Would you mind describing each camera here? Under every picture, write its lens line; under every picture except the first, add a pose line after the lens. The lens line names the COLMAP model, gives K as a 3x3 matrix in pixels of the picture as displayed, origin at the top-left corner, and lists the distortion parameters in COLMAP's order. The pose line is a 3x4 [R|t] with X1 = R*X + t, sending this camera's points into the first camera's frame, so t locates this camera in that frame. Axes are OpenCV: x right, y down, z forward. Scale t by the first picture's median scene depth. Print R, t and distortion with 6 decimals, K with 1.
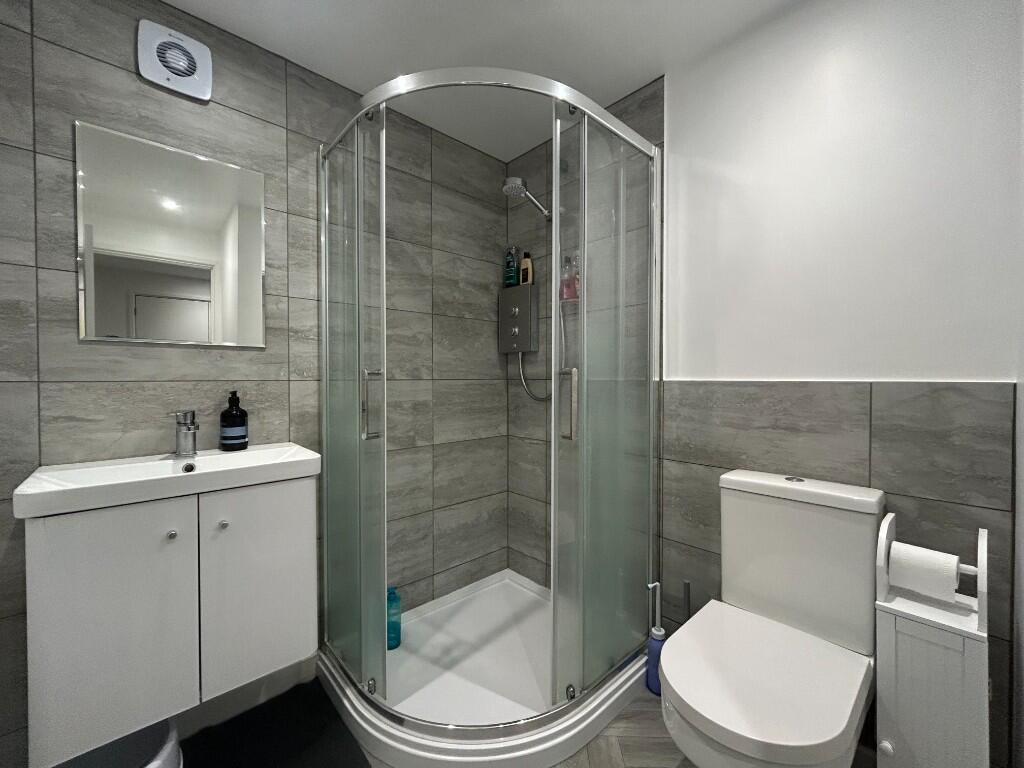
lens RADIAL K [[415.5, 0, 512.7], [0, 415.5, 384.6], [0, 0, 1]] dist [-0.000032, -0.000527]
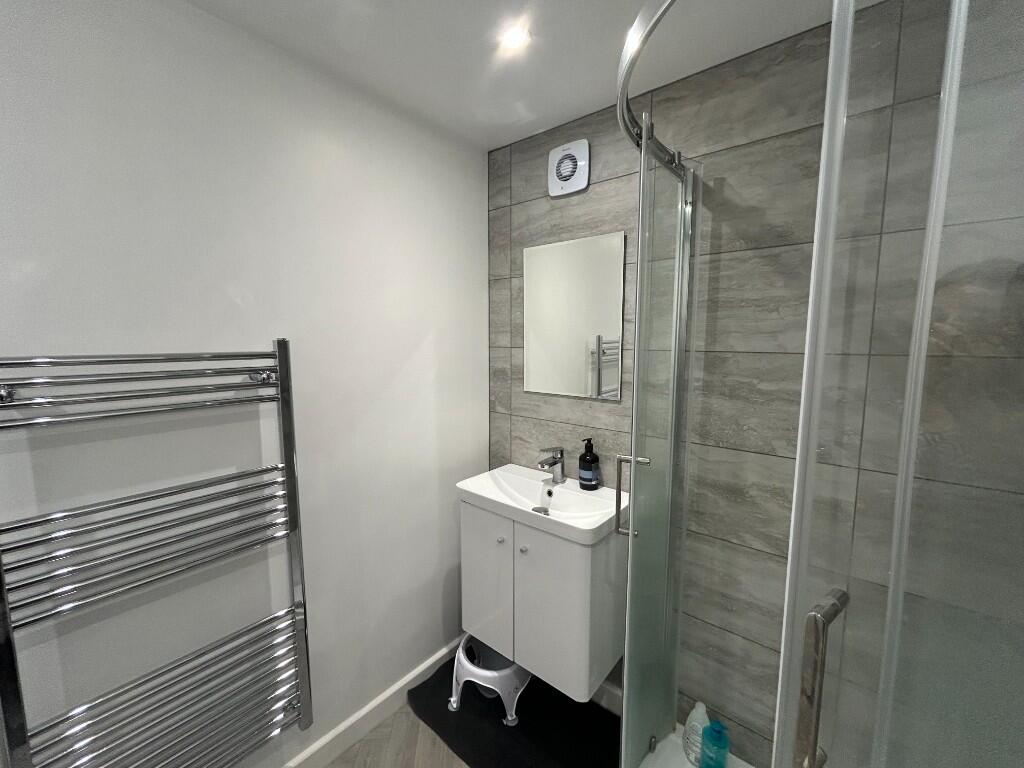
lens RADIAL K [[415.5, 0, 512.1], [0, 415.5, 382.9], [0, 0, 1]] dist [-0.000032, -0.000527]
pose [[0.129237, 0.111467, -0.985329, 0.443971], [-0.016741, 0.993766, 0.110226, -0.275474], [0.991472, 0.002250, 0.130297, 0.666148]]
